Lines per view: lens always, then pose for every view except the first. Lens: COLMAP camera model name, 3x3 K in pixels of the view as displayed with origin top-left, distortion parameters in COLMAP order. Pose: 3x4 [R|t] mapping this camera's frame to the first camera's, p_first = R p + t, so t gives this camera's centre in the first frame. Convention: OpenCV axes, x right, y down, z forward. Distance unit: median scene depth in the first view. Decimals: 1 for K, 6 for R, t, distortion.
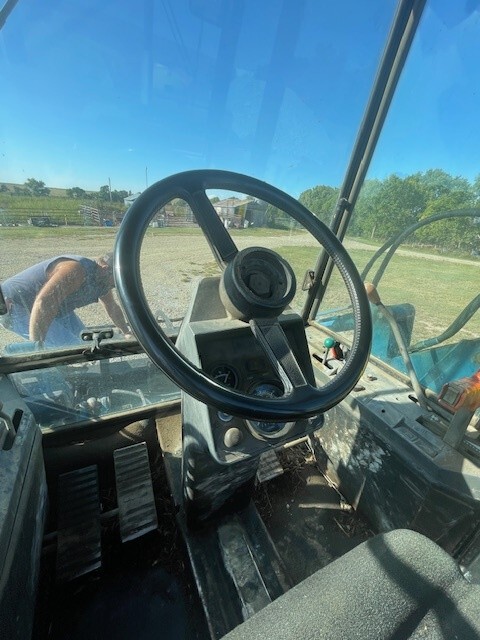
lens RADIAL K [[258.6, 0, 241.8], [0, 258.6, 320.9], [0, 0, 1]] dist [-0.004508, -0.000165]
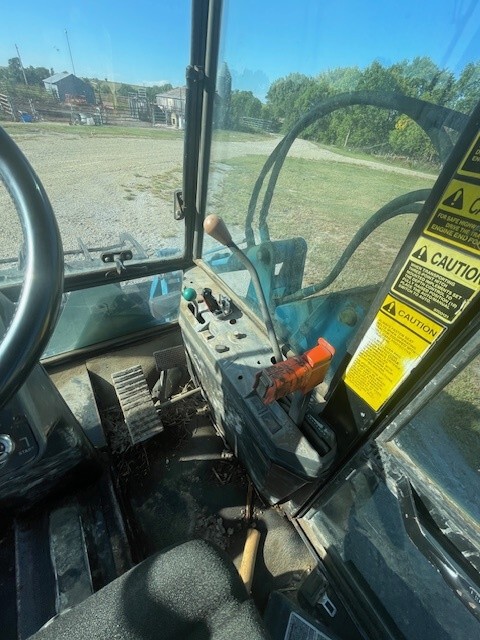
lens RADIAL K [[258.6, 0, 241.8], [0, 258.6, 320.9], [0, 0, 1]] dist [-0.004508, -0.000165]
pose [[0.992349, -0.052129, 0.111918, 0.357272], [0.017720, 0.957244, 0.288739, -0.054462], [-0.122185, -0.284546, 0.950844, 0.189783]]
